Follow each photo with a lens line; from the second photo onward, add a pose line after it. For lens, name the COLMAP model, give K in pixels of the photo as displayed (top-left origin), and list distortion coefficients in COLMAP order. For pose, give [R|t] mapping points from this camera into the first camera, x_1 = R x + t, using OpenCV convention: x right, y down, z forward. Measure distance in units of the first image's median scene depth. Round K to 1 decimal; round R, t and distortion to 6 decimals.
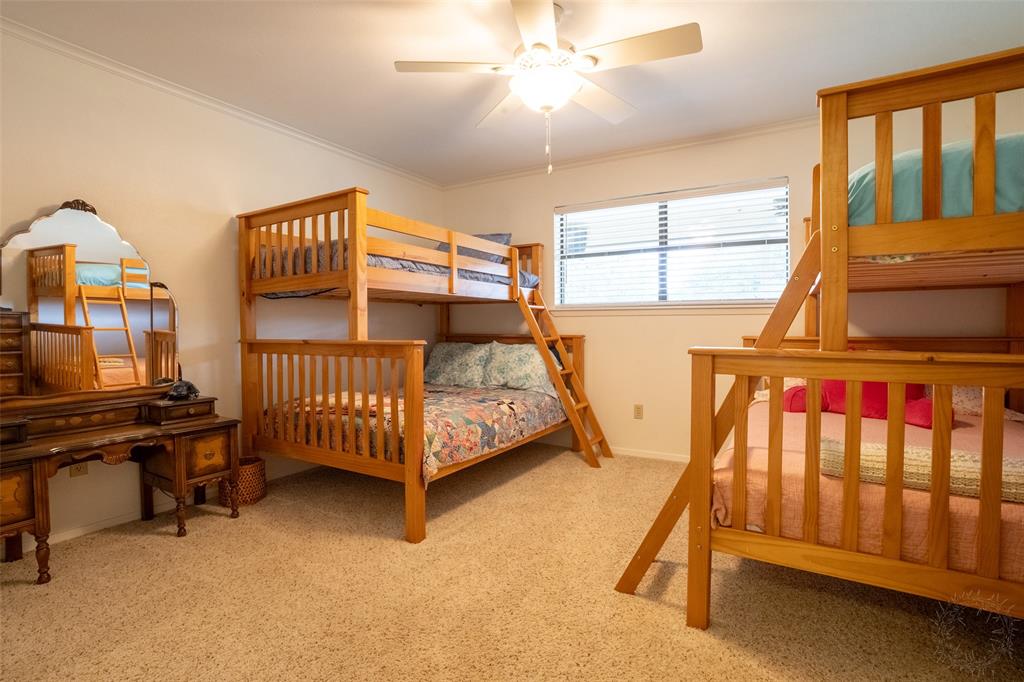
lens RADIAL K [[478.0, 0, 510.9], [0, 478.0, 339.4], [0, 0, 1]] dist [-0.062181, 0.020623]
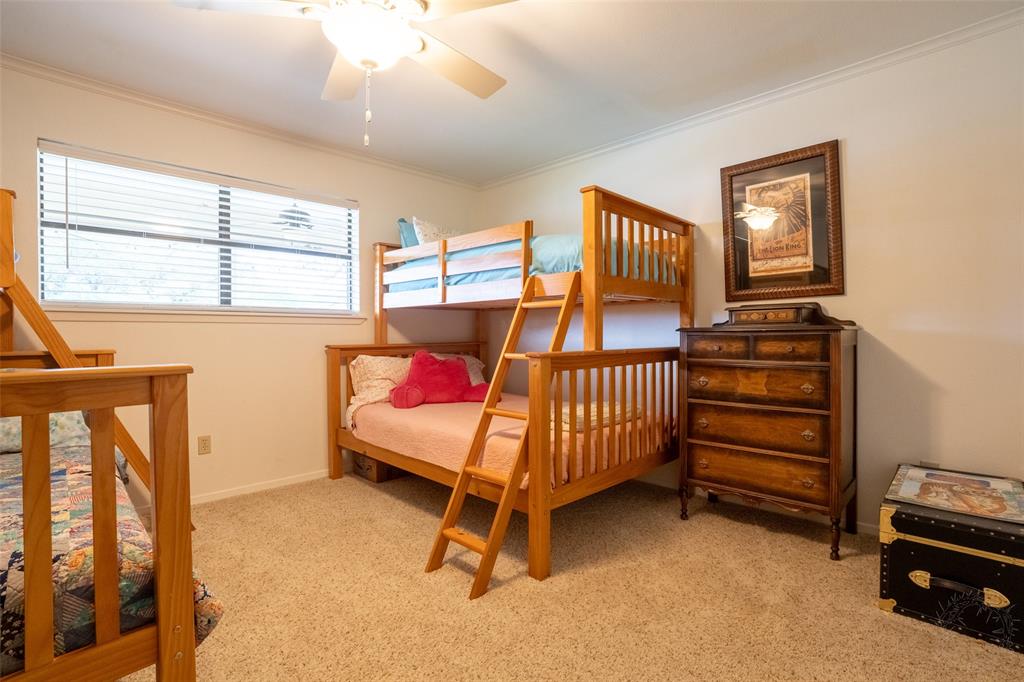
lens RADIAL K [[478.0, 0, 521.5], [0, 478.0, 335.7], [0, 0, 1]] dist [-0.062181, 0.020623]
pose [[0.259125, 0.003611, 0.965837, -0.337046], [0.030959, 0.999448, -0.012043, -0.002547], [-0.965347, 0.033021, 0.258870, 0.295263]]
